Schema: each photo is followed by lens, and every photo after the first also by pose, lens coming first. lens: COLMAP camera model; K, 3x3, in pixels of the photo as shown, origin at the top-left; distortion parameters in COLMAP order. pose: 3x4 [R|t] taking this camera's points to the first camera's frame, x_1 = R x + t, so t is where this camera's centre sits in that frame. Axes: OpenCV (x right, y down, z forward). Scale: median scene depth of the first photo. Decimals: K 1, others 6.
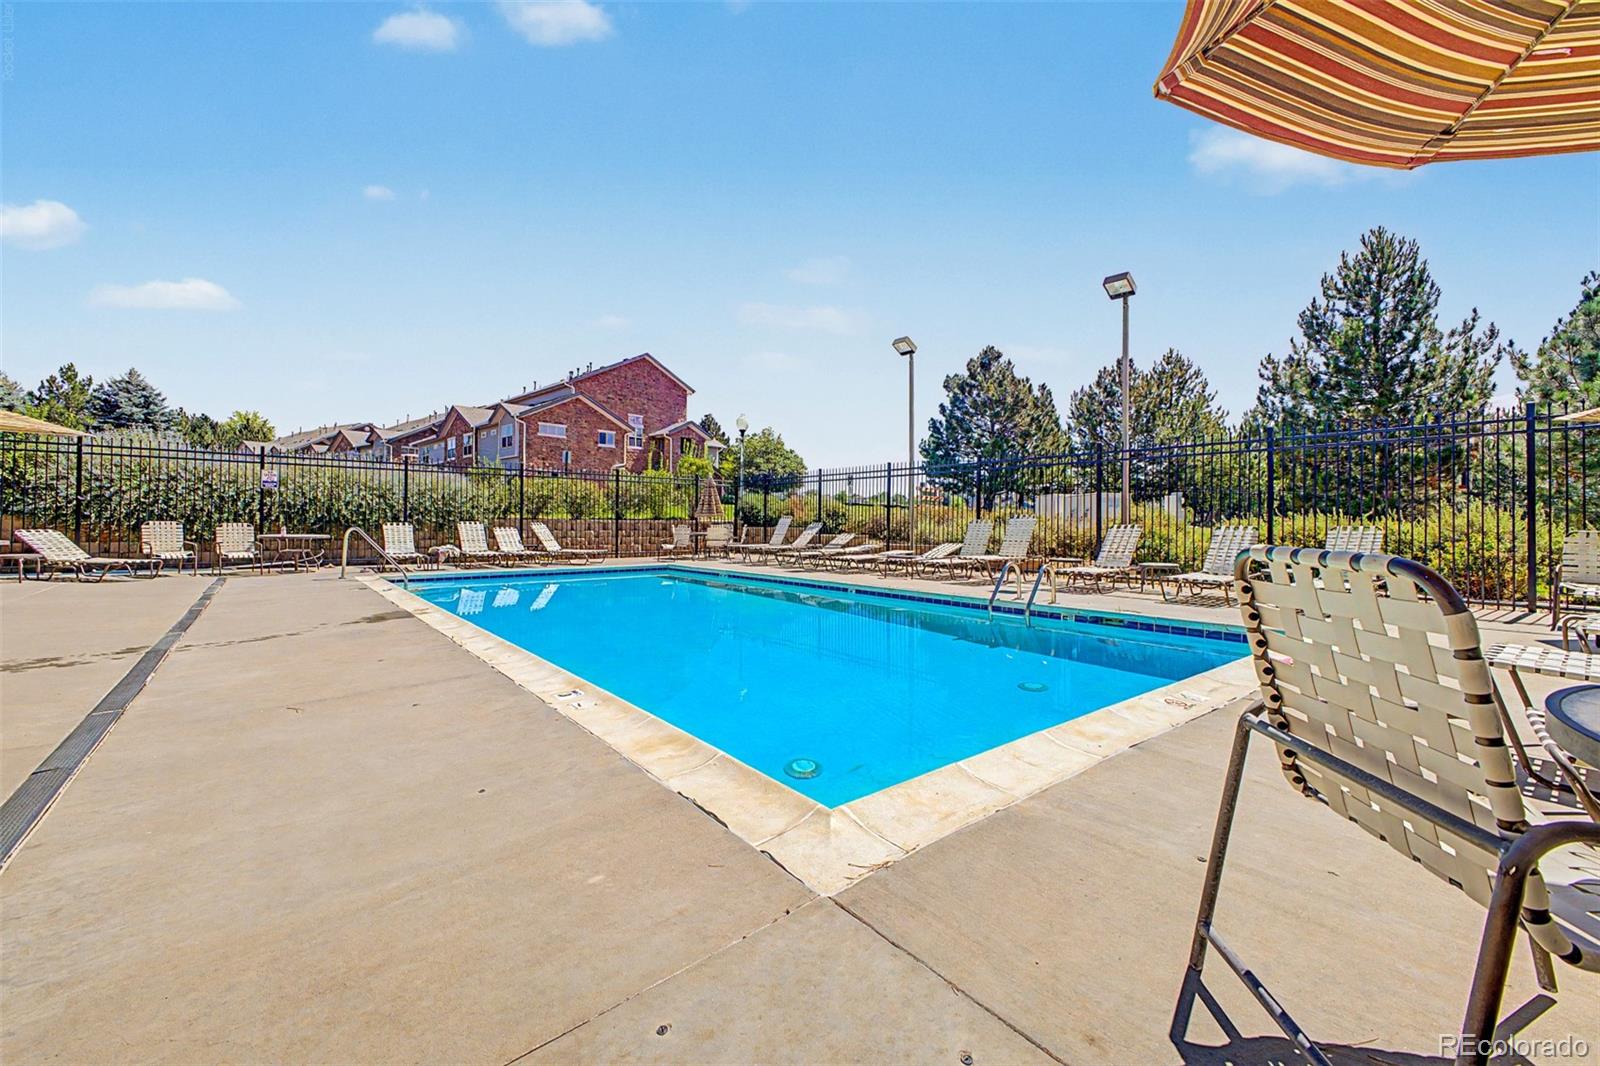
lens RADIAL K [[633.3, 0, 800.2], [0, 633.3, 527.9], [0, 0, 1]] dist [0.009967, -0.005478]
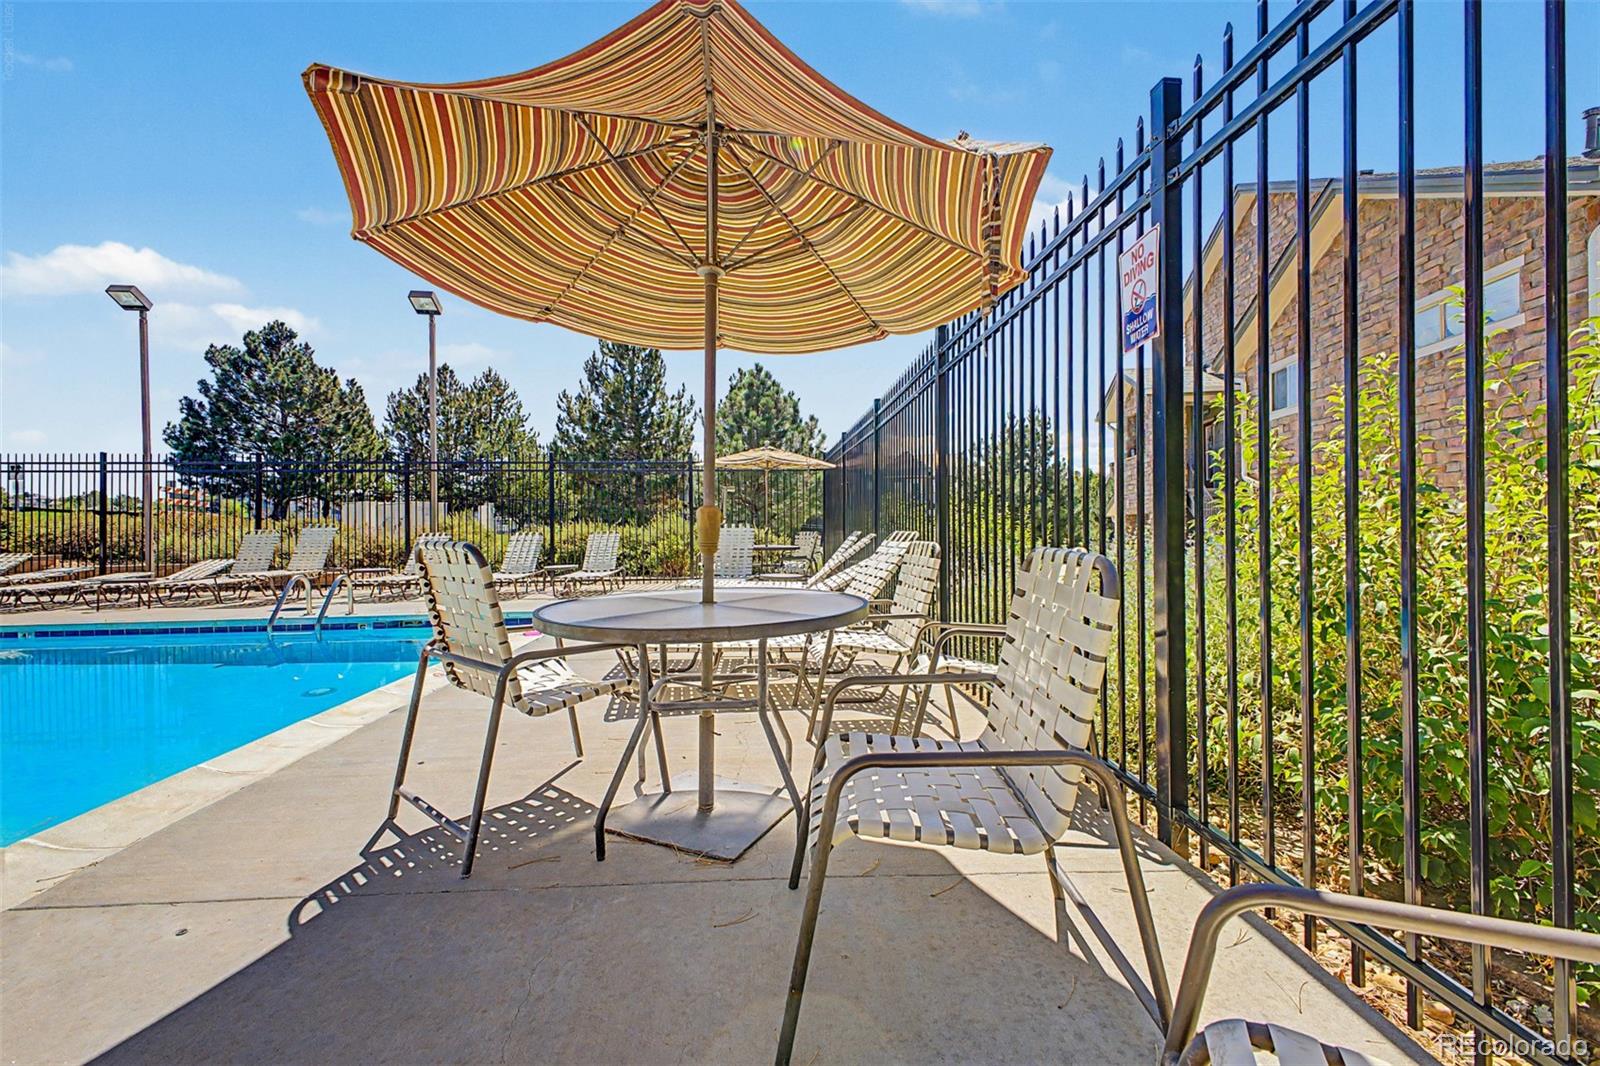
lens RADIAL K [[633.3, 0, 800.2], [0, 633.3, 527.9], [0, 0, 1]] dist [0.009967, -0.005478]
pose [[0.566473, -0.010779, 0.824010, -0.006107], [0.022121, 0.999753, -0.002130, 0.001512], [-0.823783, 0.019434, 0.566572, -0.054660]]
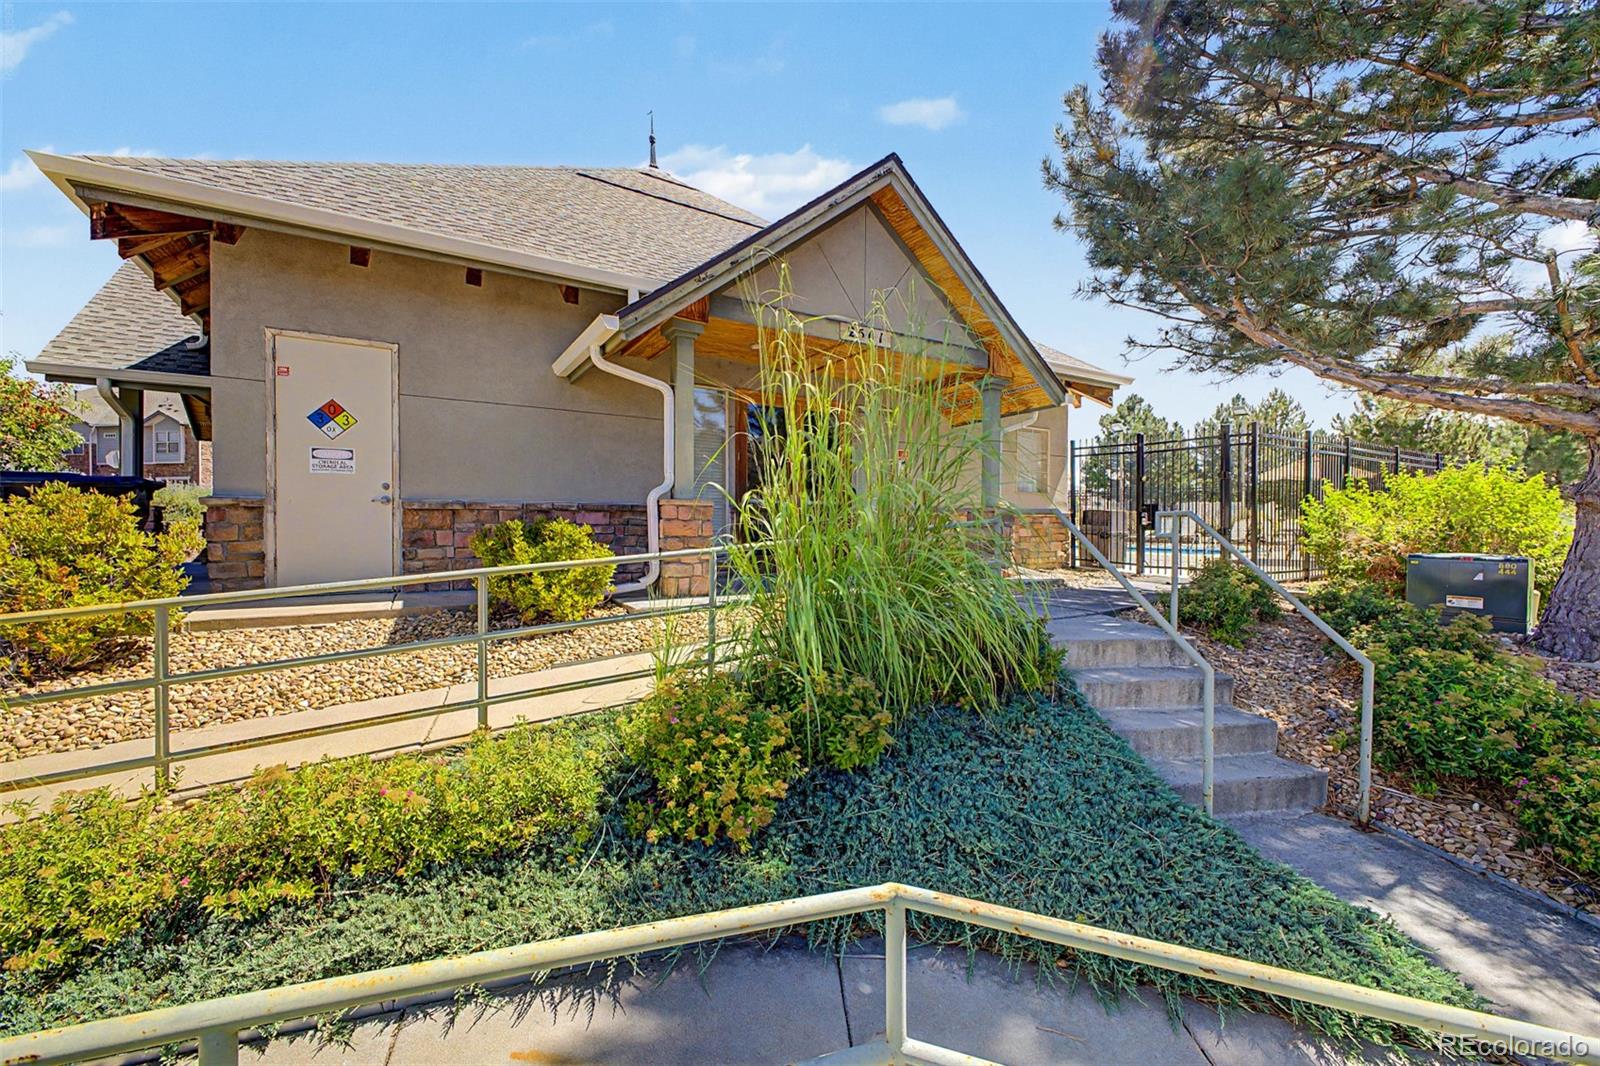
lens RADIAL K [[633.3, 0, 800.2], [0, 633.3, 527.9], [0, 0, 1]] dist [0.009967, -0.005478]
pose [[0.991836, 0.001436, -0.127515, -0.428876], [-0.000408, 0.999967, 0.008083, -0.003092], [0.127523, -0.007965, 0.991804, -0.823740]]
